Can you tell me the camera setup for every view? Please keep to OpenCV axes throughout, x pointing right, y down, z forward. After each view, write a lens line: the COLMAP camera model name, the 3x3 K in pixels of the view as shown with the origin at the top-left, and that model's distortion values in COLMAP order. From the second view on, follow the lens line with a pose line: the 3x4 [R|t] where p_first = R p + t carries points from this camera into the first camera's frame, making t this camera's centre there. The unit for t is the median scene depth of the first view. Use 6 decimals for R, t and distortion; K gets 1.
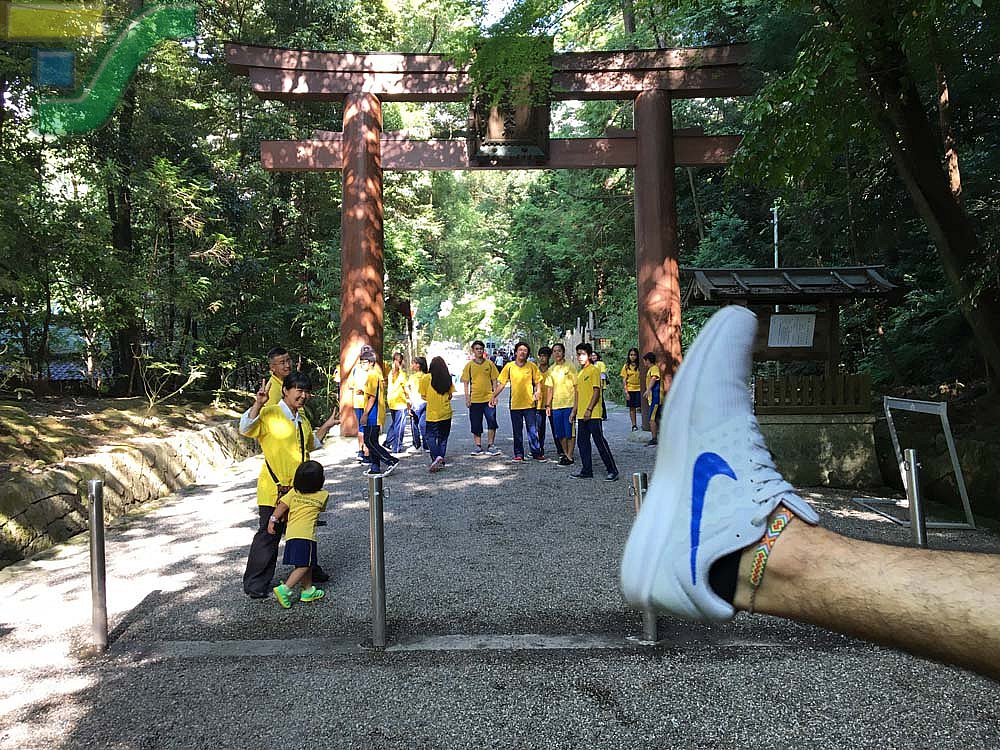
lens RADIAL K [[836.8, 0, 504.2], [0, 836.8, 375.4], [0, 0, 1]] dist [0.058169, -0.032492]
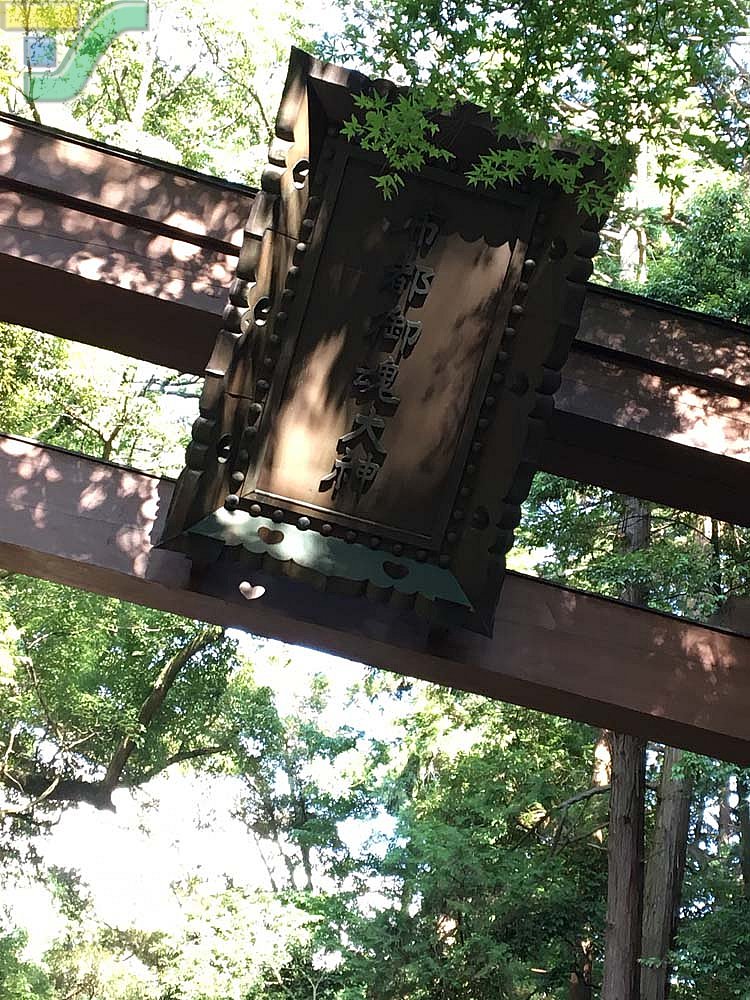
lens RADIAL K [[1900.0, 0, 379.6], [0, 1900.0, 498.0], [0, 0, 1]] dist [0.103559, 0.000000]
pose [[0.963537, 0.262439, 0.052184, -0.013179], [-0.200952, 0.838504, -0.506487, -0.015340], [-0.176678, 0.477533, 0.860667, 0.534417]]
